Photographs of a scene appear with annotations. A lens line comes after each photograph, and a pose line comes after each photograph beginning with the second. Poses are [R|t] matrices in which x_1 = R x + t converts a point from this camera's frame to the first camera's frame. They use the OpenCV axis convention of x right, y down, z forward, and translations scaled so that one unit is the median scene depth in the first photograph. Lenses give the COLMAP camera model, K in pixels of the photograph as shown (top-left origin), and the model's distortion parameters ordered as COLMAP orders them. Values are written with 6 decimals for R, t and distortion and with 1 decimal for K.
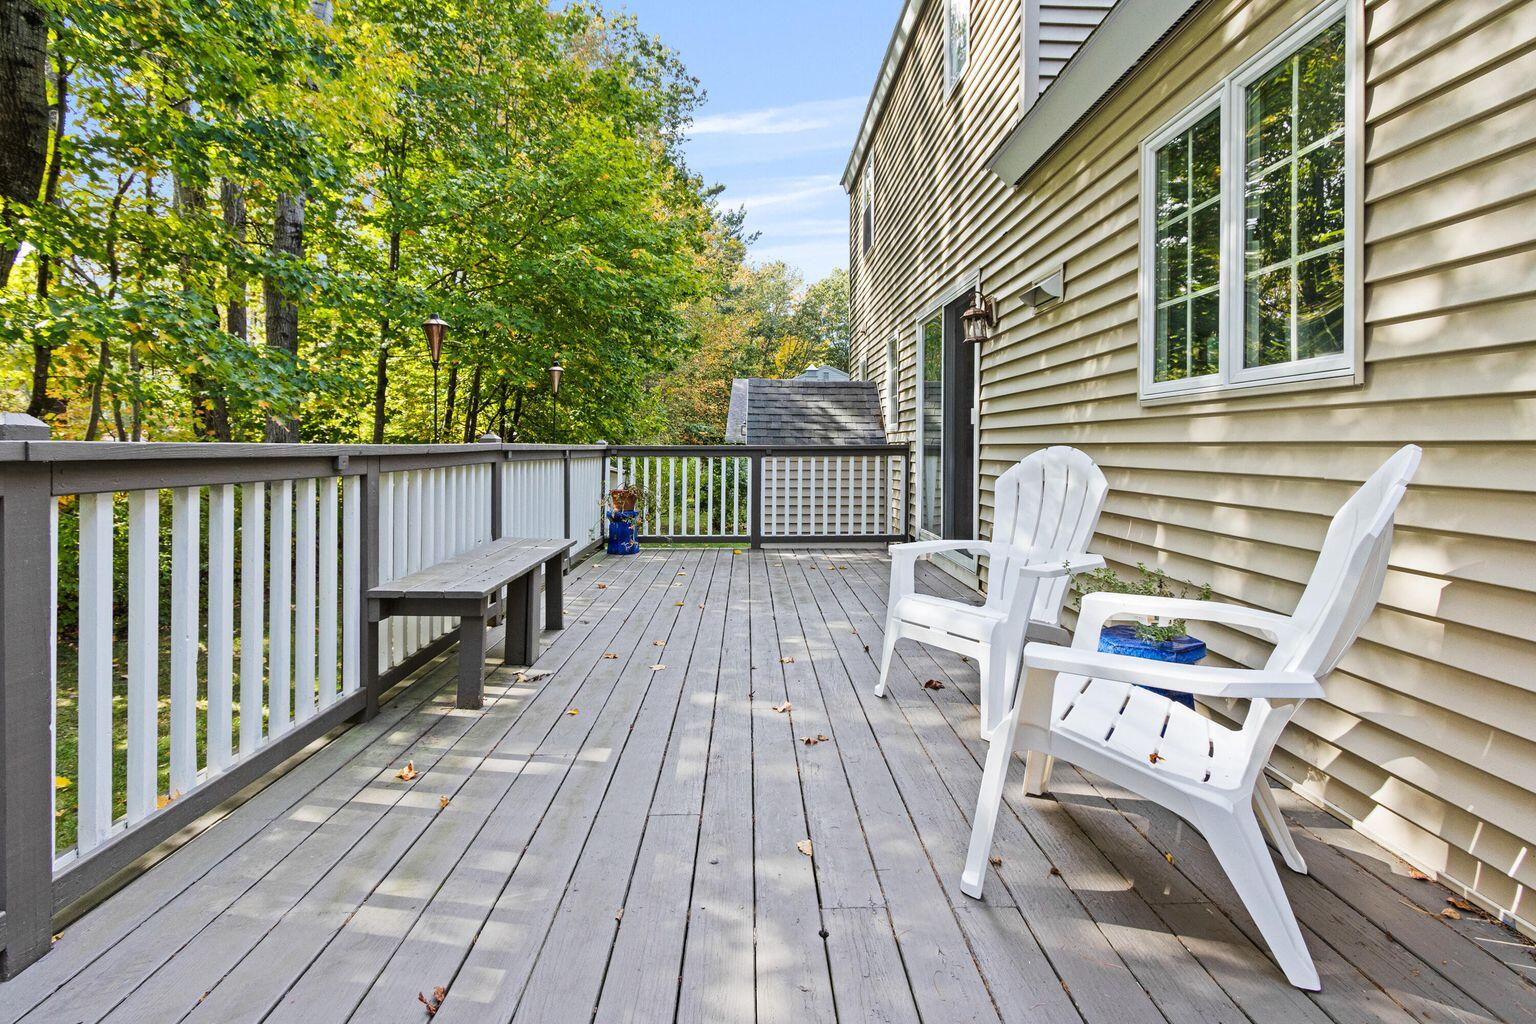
lens RADIAL K [[730.4, 0, 767.2], [0, 730.4, 445.6], [0, 0, 1]] dist [0.000111, -0.000474]
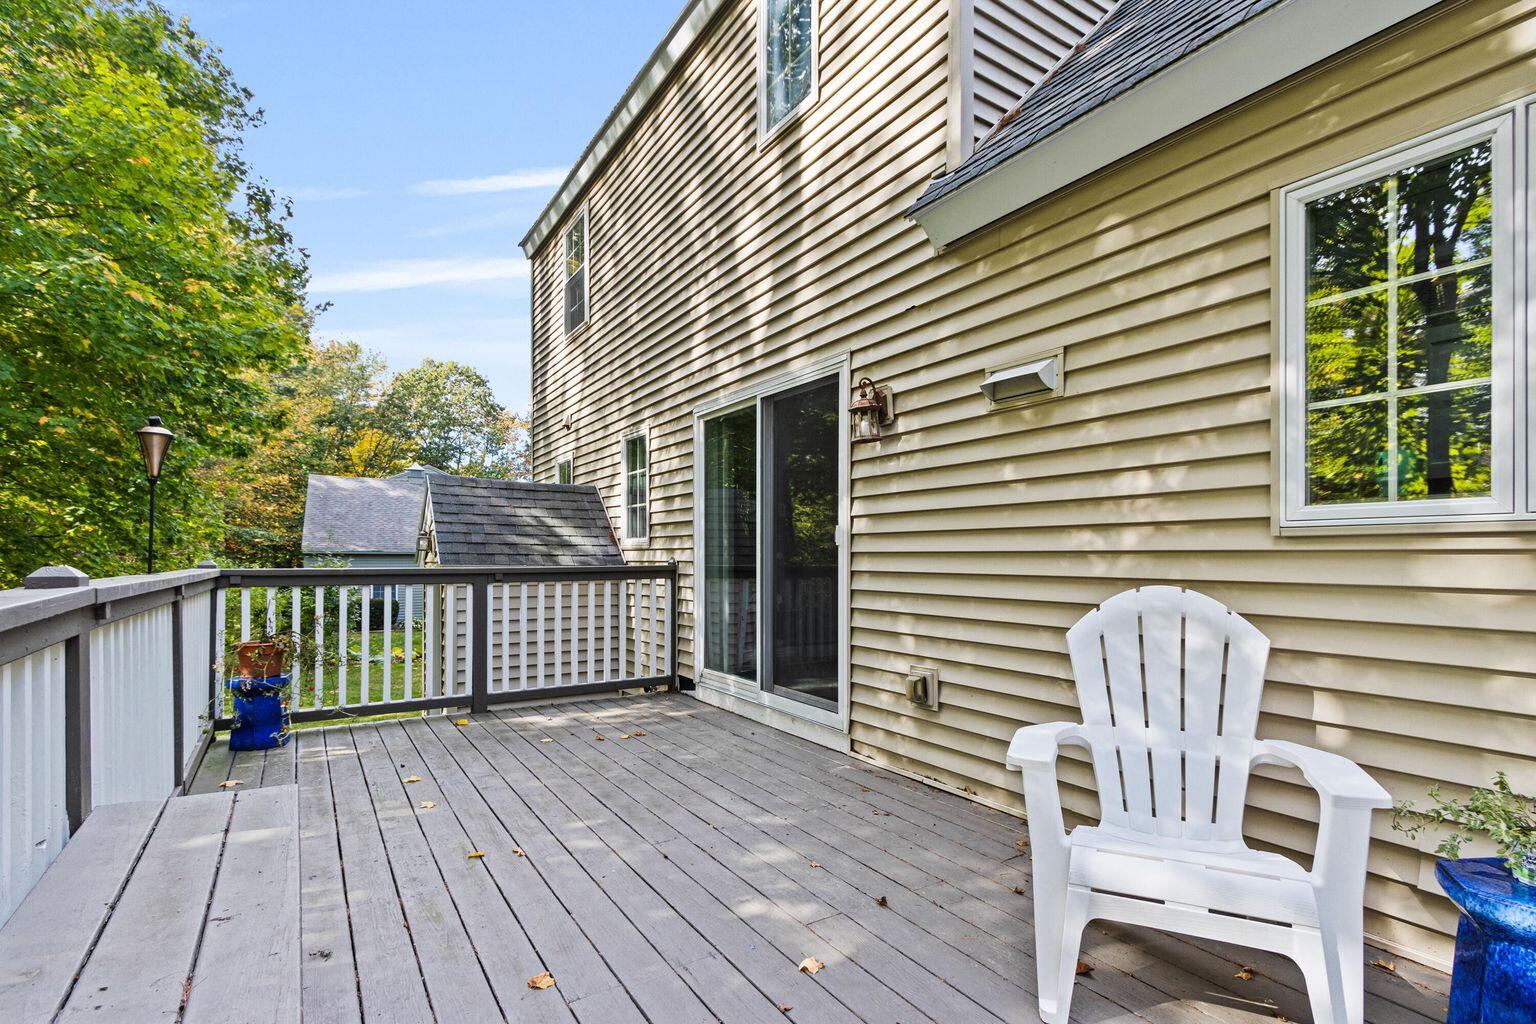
lens RADIAL K [[726.3, 0, 761.8], [0, 726.3, 561.2], [0, 0, 1]] dist [0.000857, -0.000995]
pose [[0.860349, -0.002387, 0.509700, -0.116828], [-0.002032, 0.999965, 0.008114, -0.010836], [-0.509702, -0.008017, 0.860314, 0.212877]]
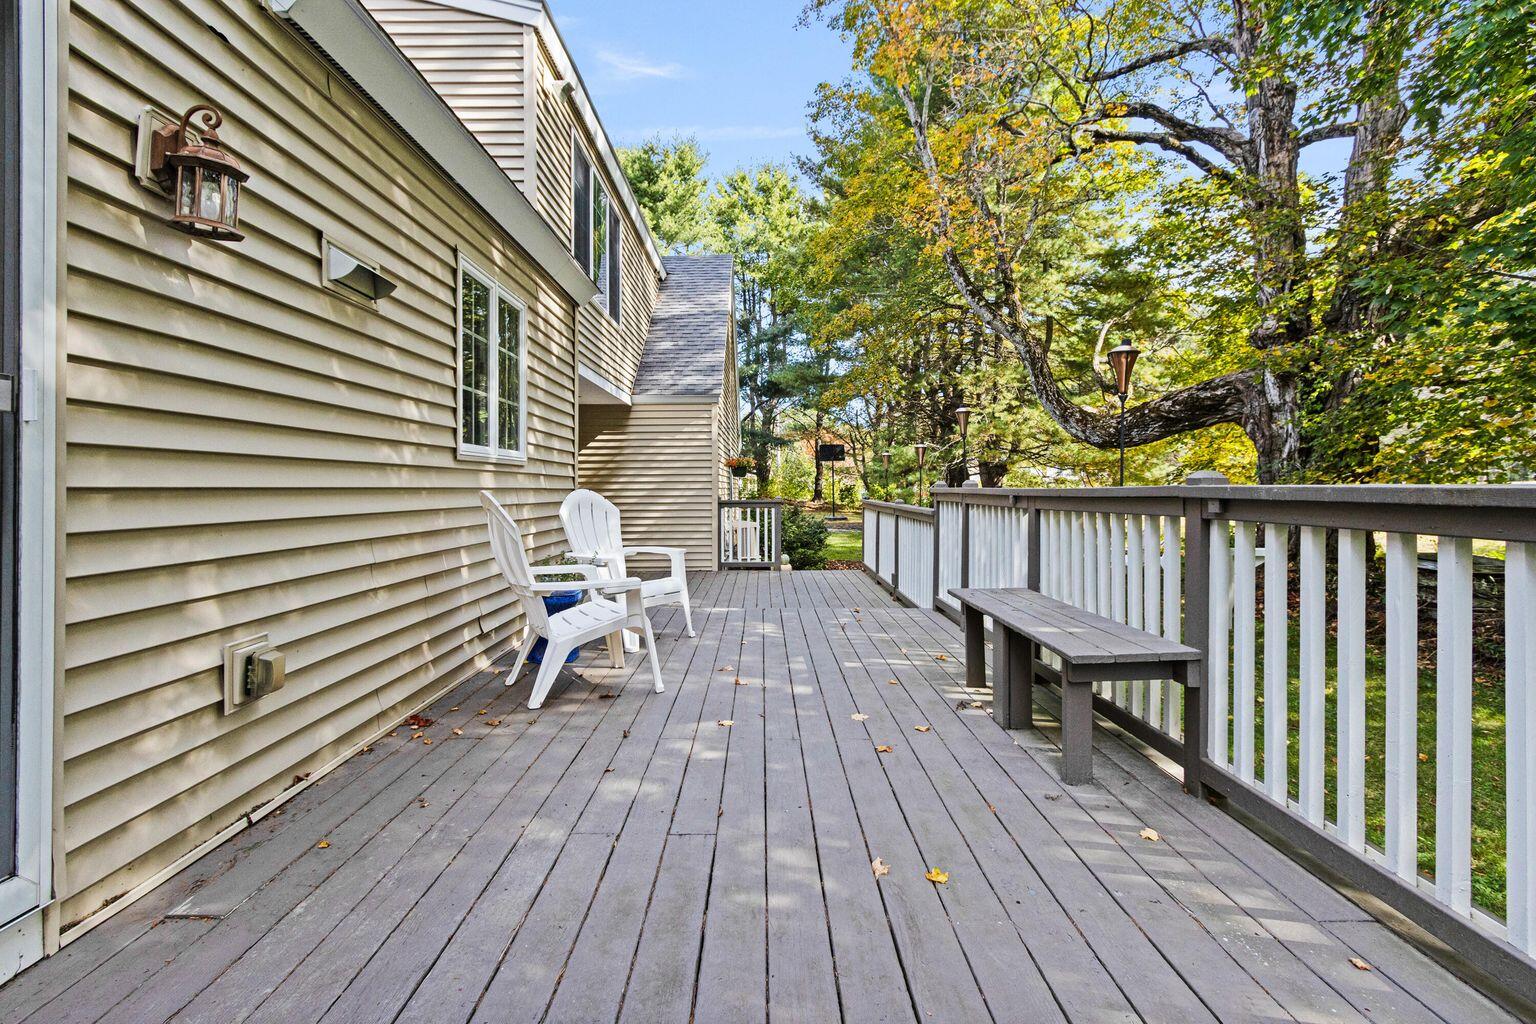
lens RADIAL K [[739.4, 0, 758.6], [0, 739.4, 494.8], [0, 0, 1]] dist [0.002009, -0.000027]
pose [[-0.999573, 0.002220, 0.029122, -0.015561], [0.002465, 0.999962, 0.008369, -0.000451], [-0.029102, 0.008437, -0.999541, 0.775658]]
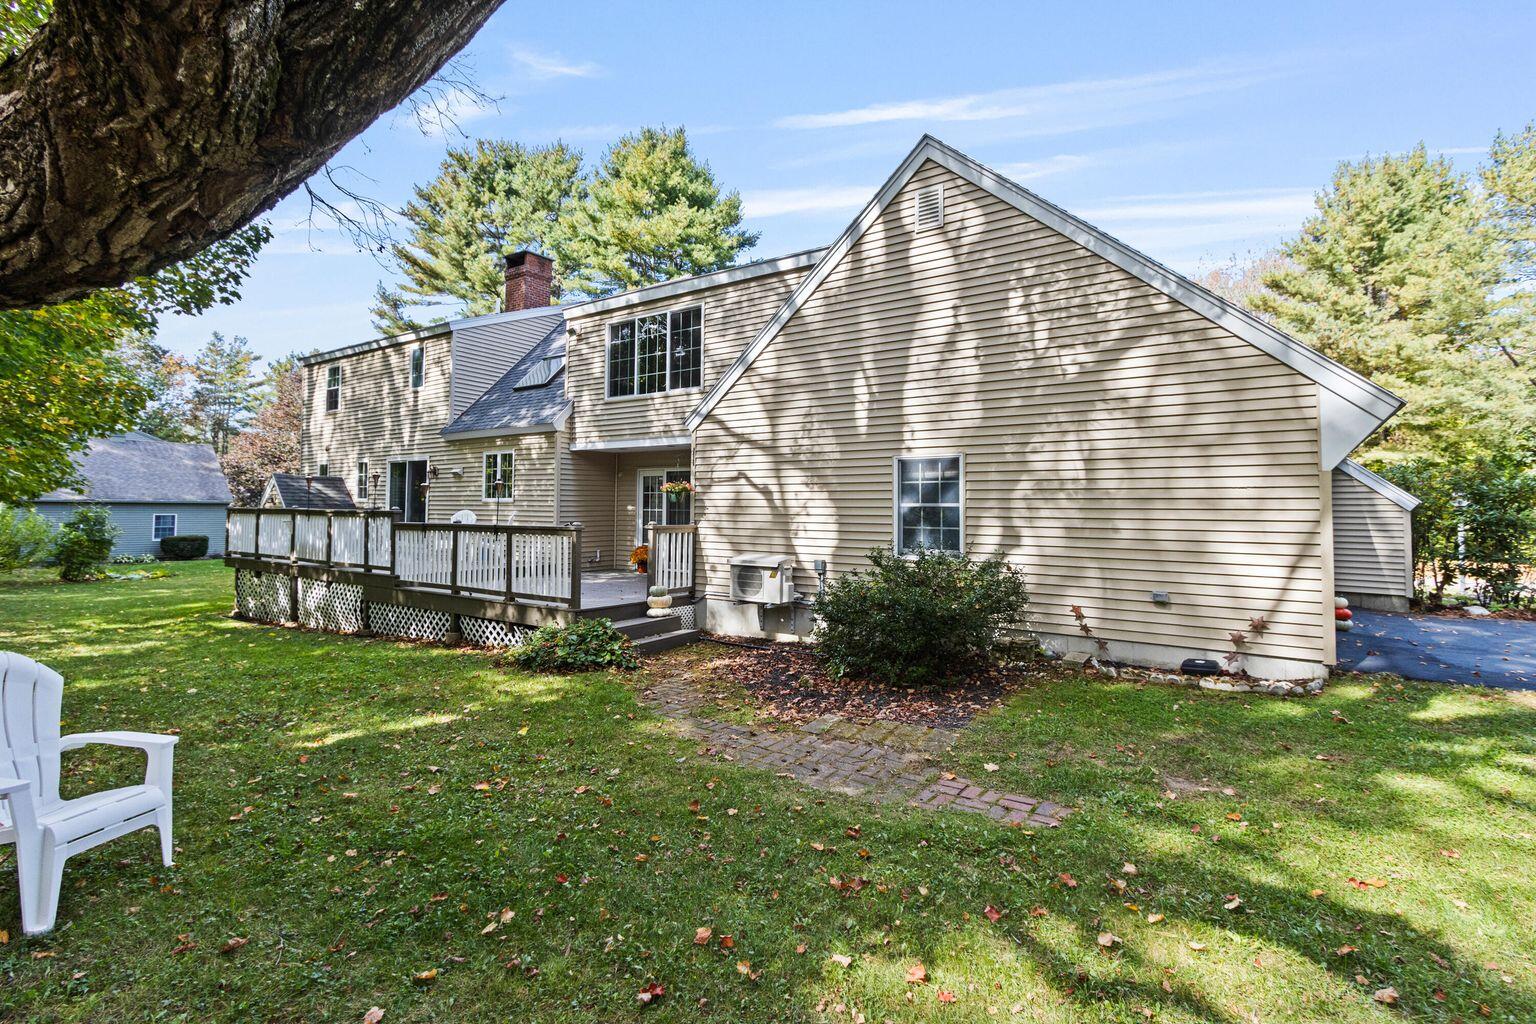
lens RADIAL K [[739.4, 0, 758.6], [0, 739.4, 494.8], [0, 0, 1]] dist [0.002009, -0.000027]
pose [[0.616966, 0.019540, 0.786747, -0.814447], [-0.006762, 0.999786, -0.019528, -0.007555], [-0.786961, 0.006728, 0.616967, -1.278185]]
